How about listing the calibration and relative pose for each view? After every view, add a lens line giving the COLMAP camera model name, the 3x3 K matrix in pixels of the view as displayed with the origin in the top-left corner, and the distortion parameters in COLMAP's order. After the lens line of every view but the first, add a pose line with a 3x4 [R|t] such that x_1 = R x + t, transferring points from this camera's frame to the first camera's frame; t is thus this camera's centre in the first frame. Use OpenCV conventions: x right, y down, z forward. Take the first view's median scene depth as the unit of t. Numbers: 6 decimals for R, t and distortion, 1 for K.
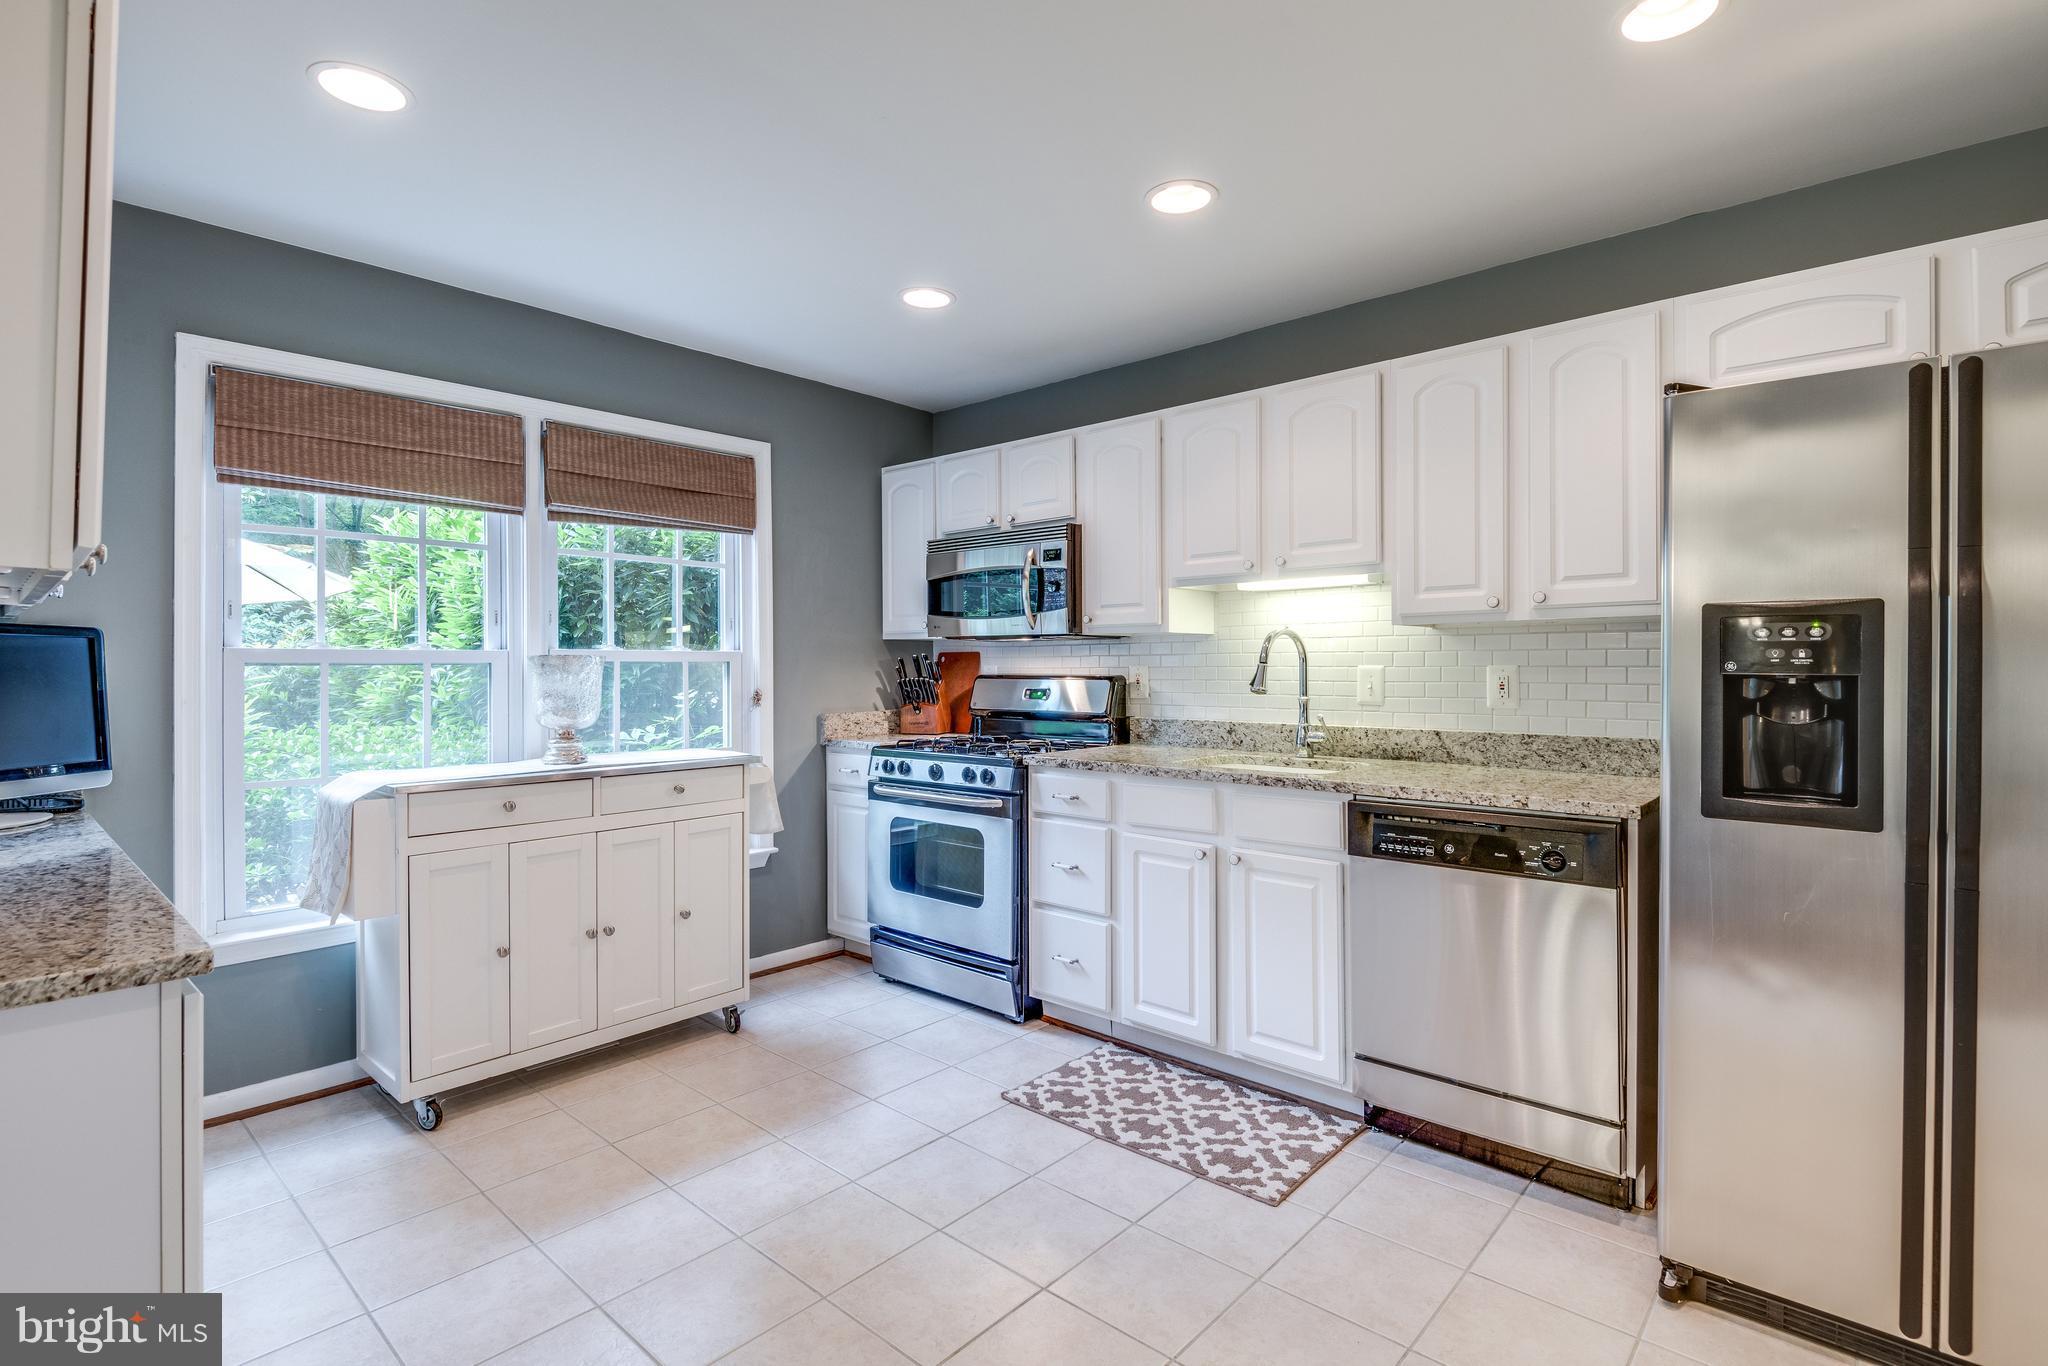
lens RADIAL K [[966.3, 0, 1031.7], [0, 966.3, 673.4], [0, 0, 1]] dist [0.034961, -0.035574]
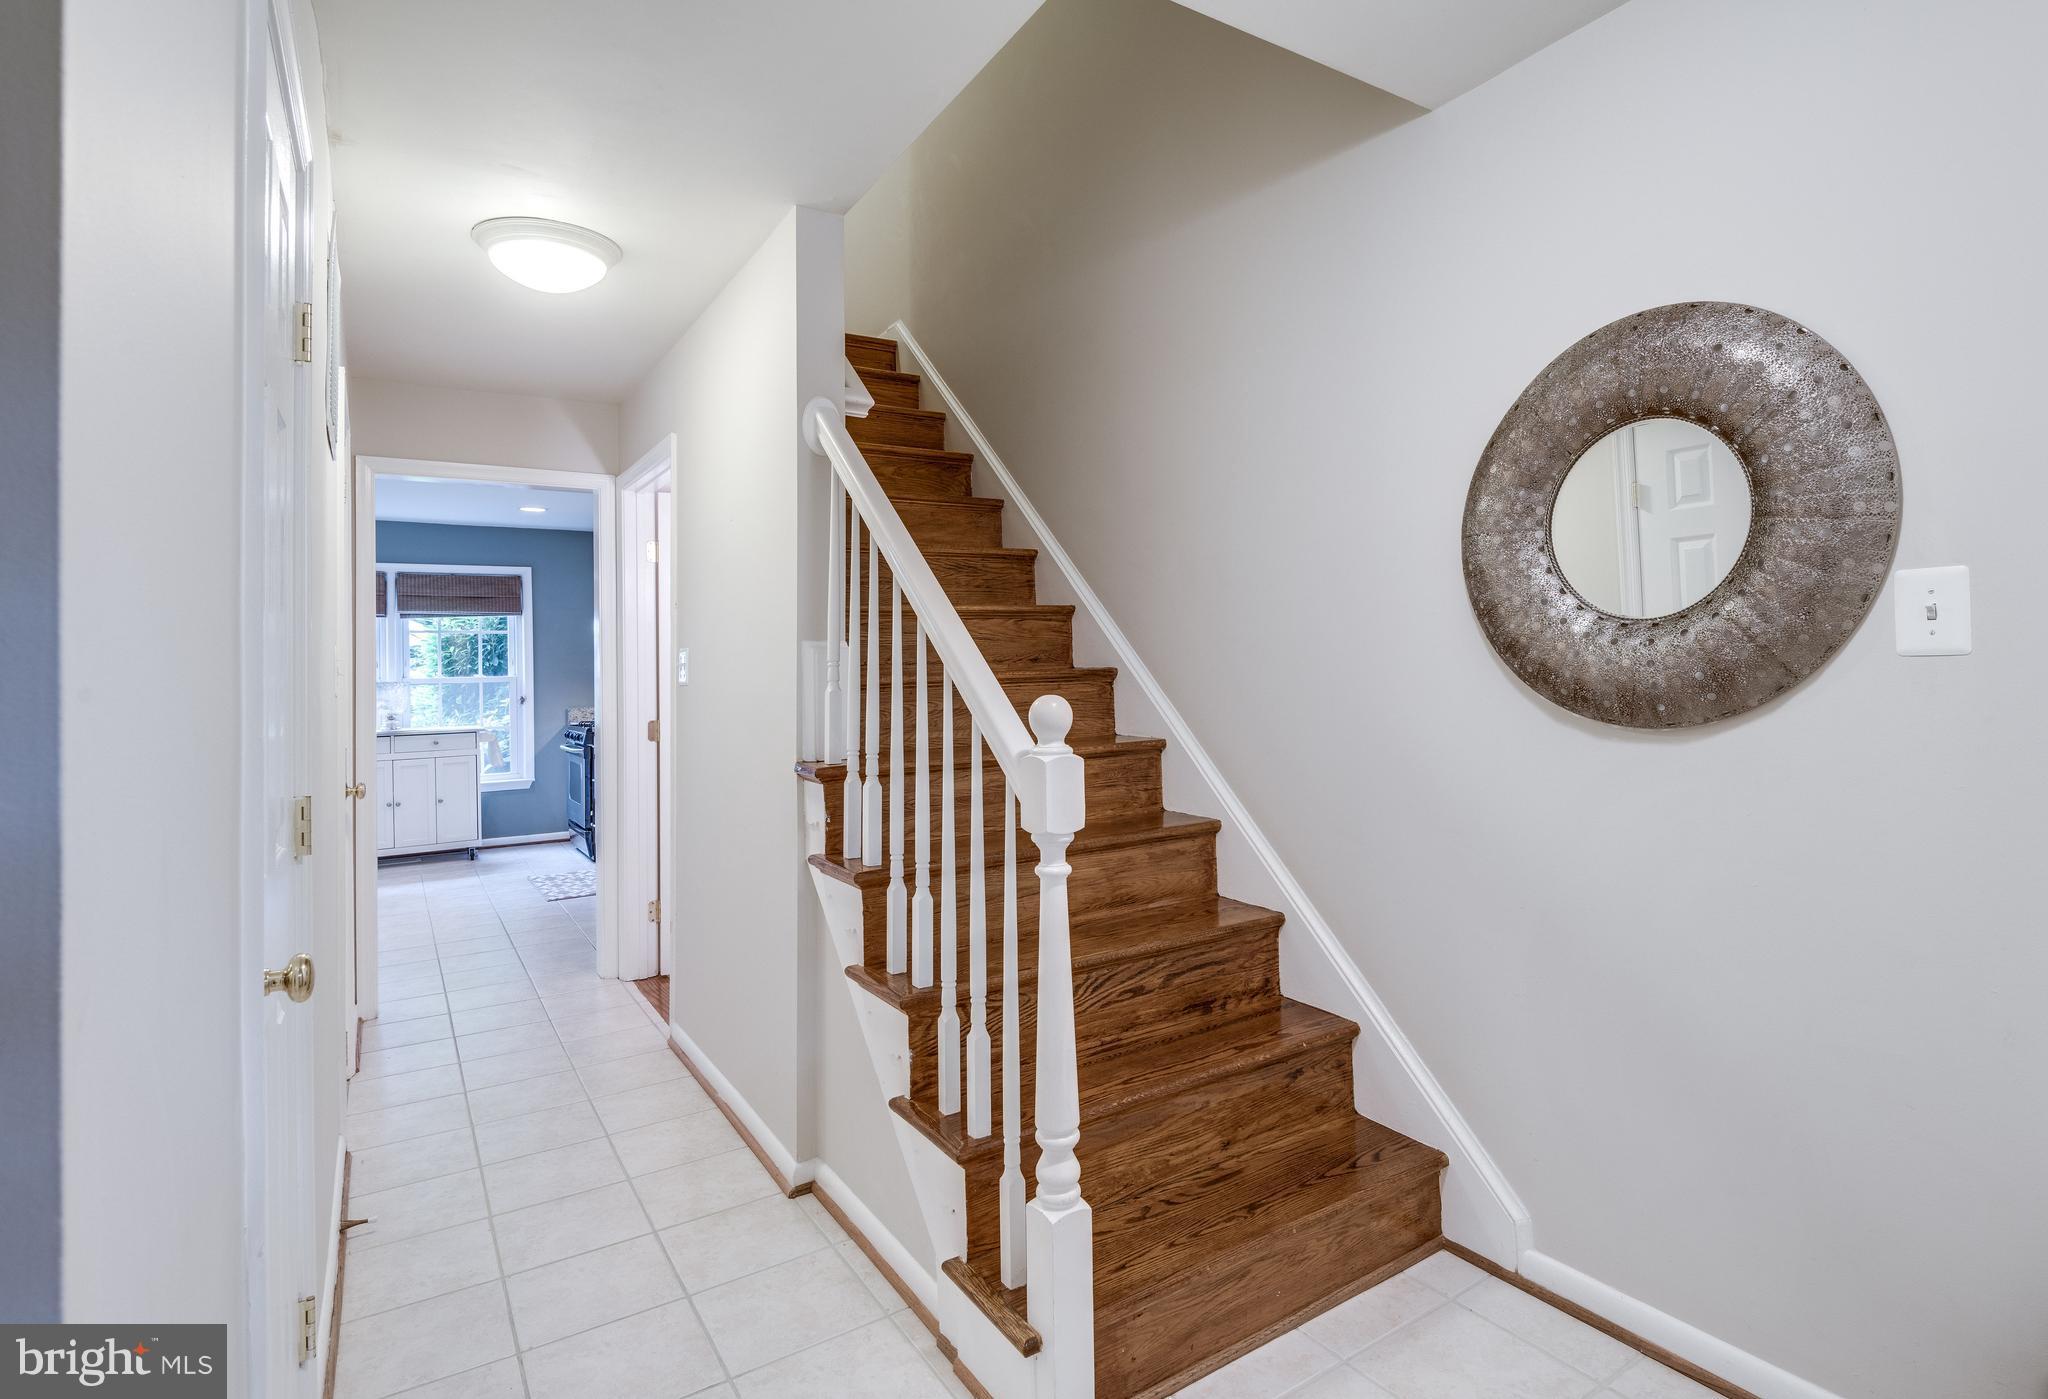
lens RADIAL K [[1018.0, 0, 1045.9], [0, 1018.0, 655.3], [0, 0, 1]] dist [0.028137, 0.000007]
pose [[0.966095, -0.023365, -0.257129, 1.470548], [0.018456, 0.999599, -0.021487, -0.001027], [0.257528, 0.016013, 0.966138, -0.828668]]
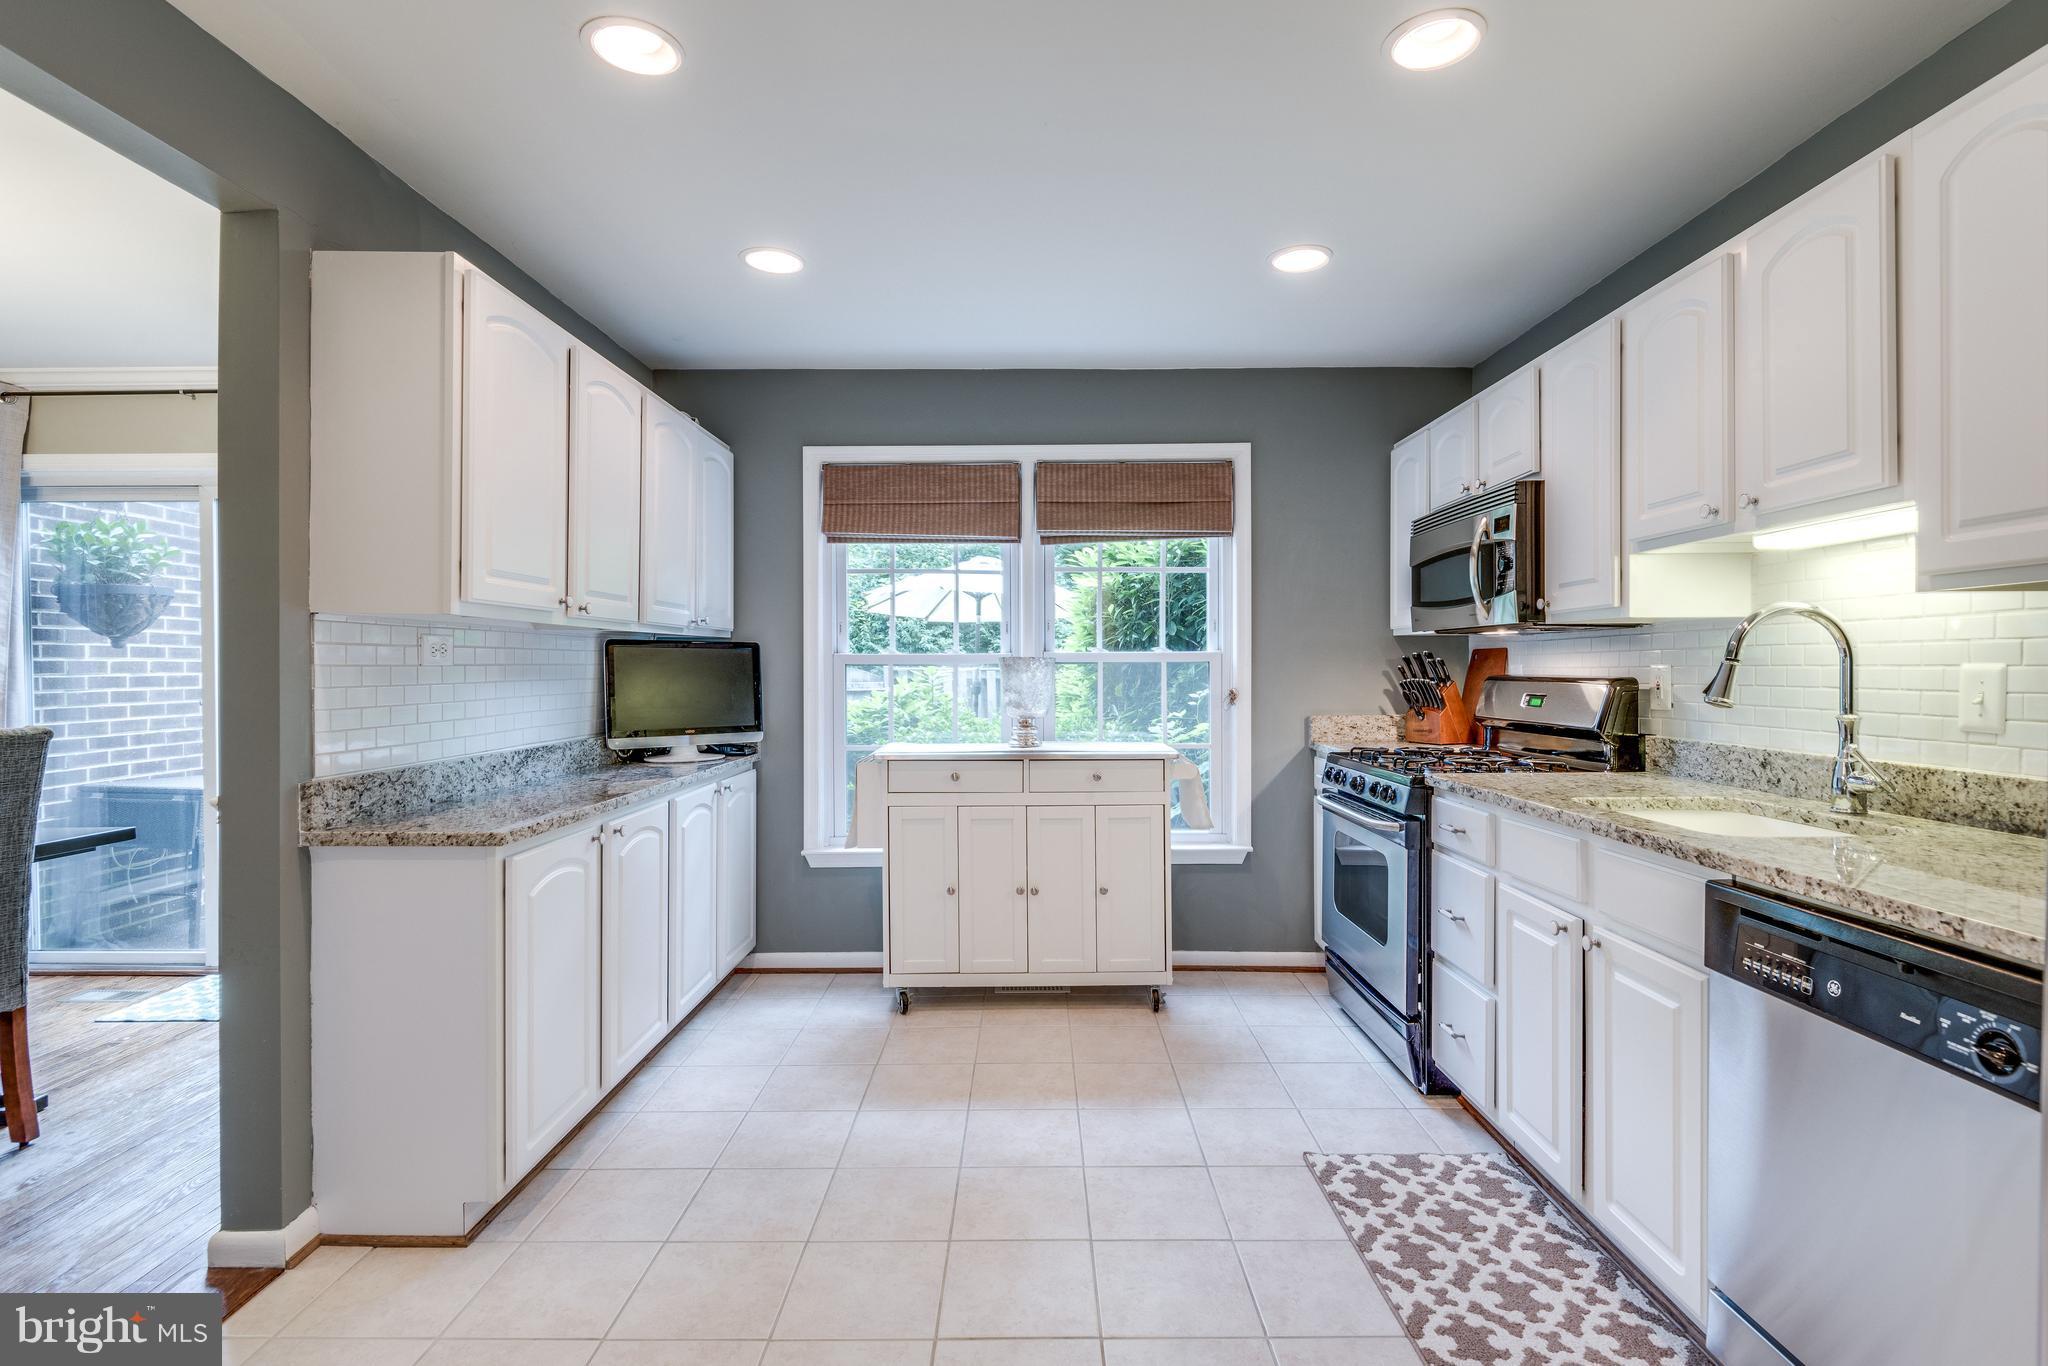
lens RADIAL K [[960.1, 0, 1029.4], [0, 960.1, 680.0], [0, 0, 1]] dist [0.027323, -0.024001]
pose [[0.670056, 0.010042, -0.742242, 0.378690], [-0.004142, 0.999944, 0.009789, -0.001877], [0.742299, -0.003485, 0.670060, 0.196617]]
